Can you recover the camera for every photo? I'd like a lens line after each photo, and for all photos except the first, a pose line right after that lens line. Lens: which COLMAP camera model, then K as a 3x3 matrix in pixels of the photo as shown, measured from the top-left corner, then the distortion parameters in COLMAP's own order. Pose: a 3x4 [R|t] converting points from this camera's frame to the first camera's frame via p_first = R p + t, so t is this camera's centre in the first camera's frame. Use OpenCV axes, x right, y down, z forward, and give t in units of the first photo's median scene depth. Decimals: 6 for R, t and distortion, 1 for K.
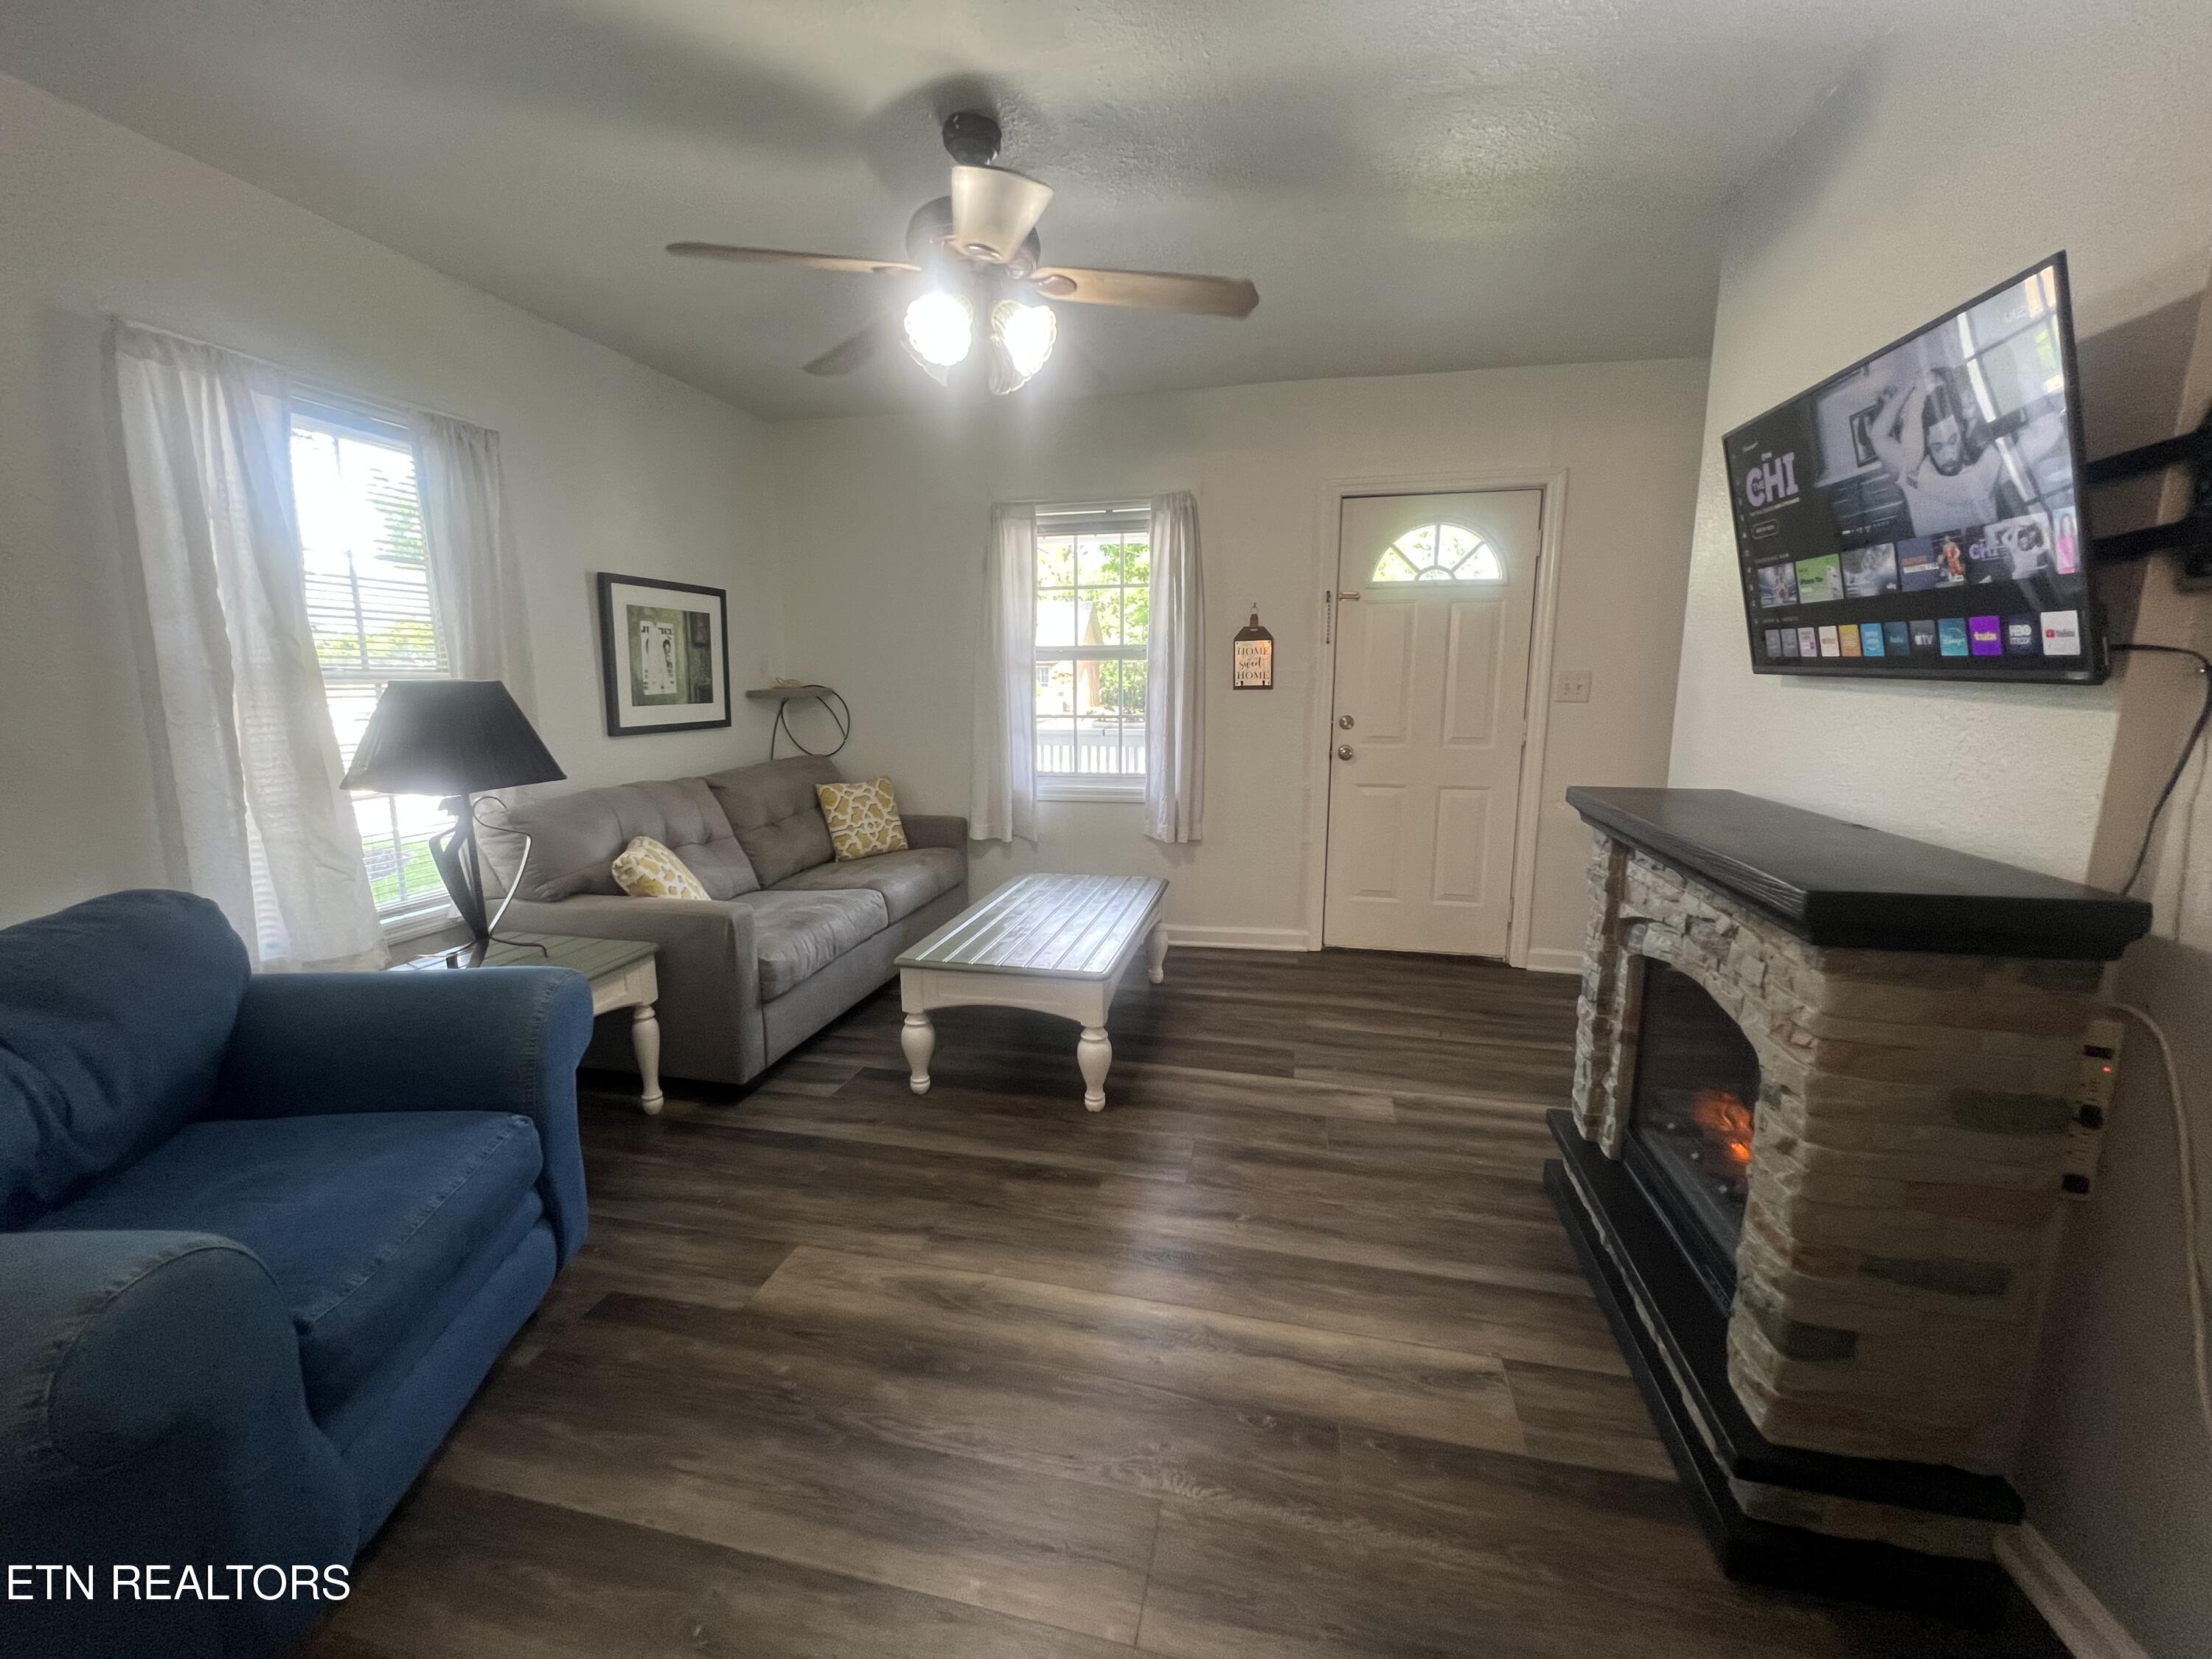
lens RADIAL K [[890.3, 0, 1110.9], [0, 890.3, 826.8], [0, 0, 1]] dist [-0.003057, -0.000191]
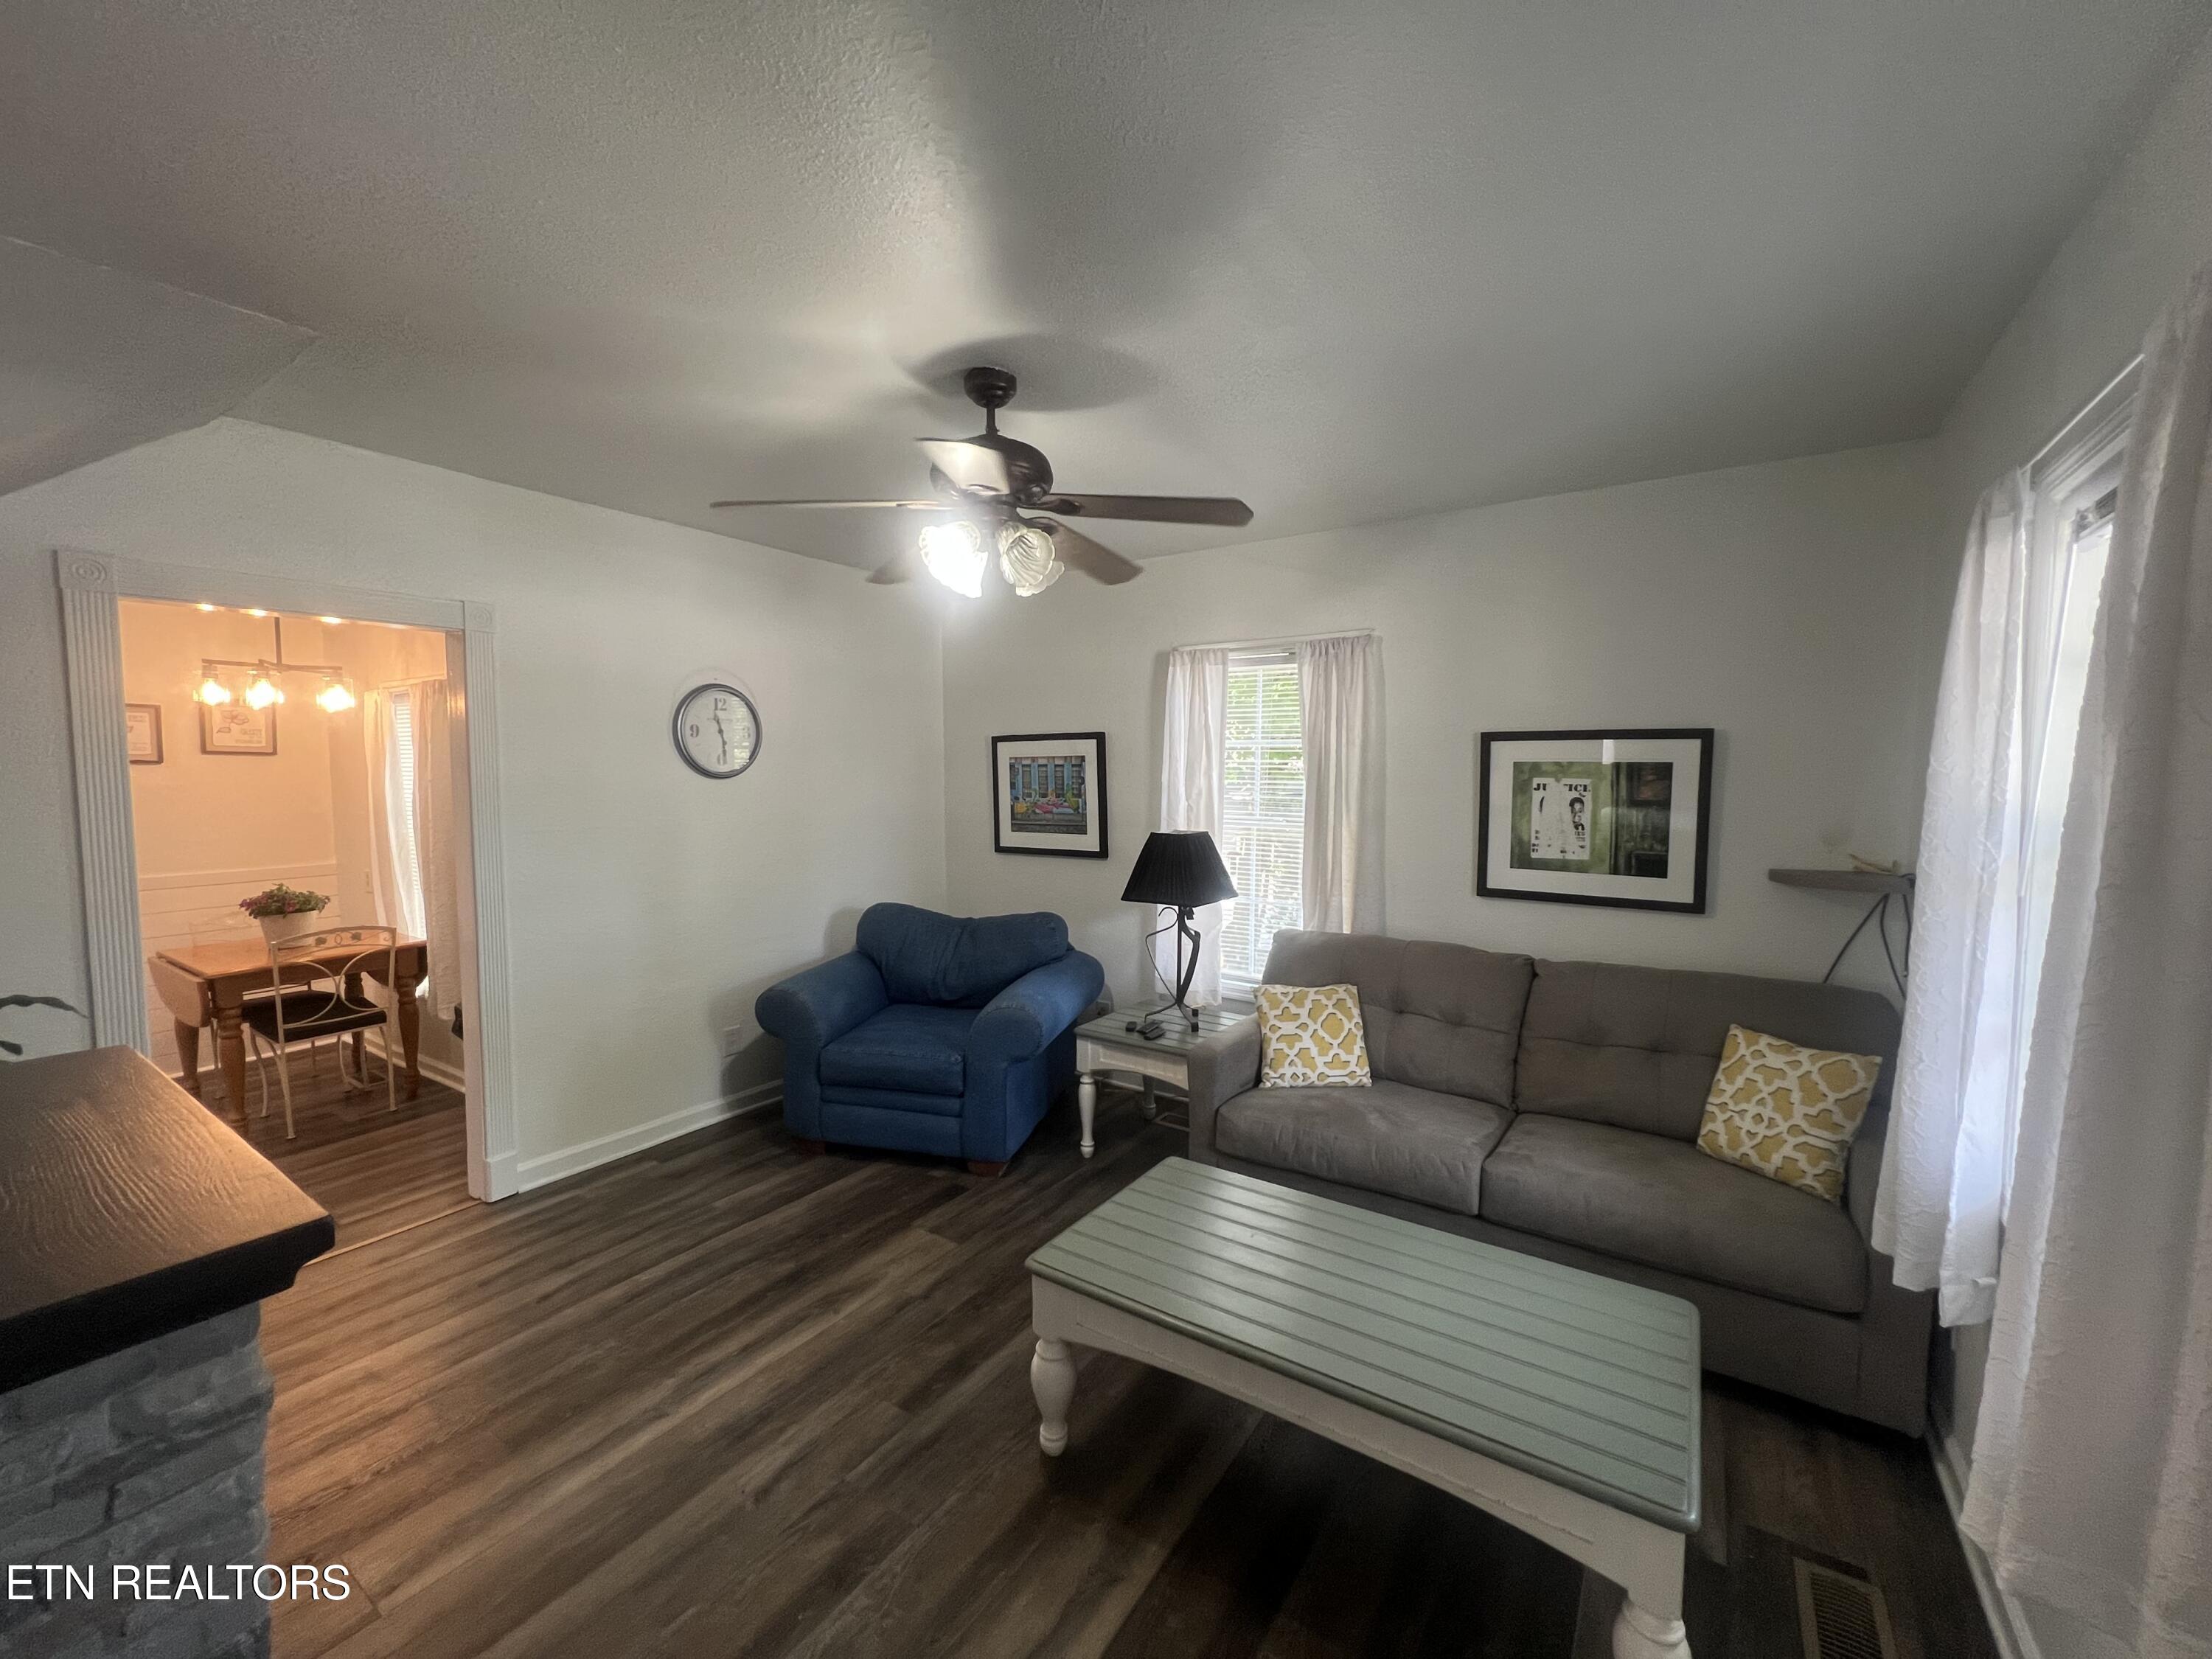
lens RADIAL K [[890.3, 0, 1105.4], [0, 890.3, 831.9], [0, 0, 1]] dist [-0.003057, -0.000191]
pose [[-0.369637, 0.063171, -0.927026, 0.465605], [-0.163298, 0.977741, 0.131740, -0.218339], [0.914714, 0.200078, -0.351093, 0.898705]]
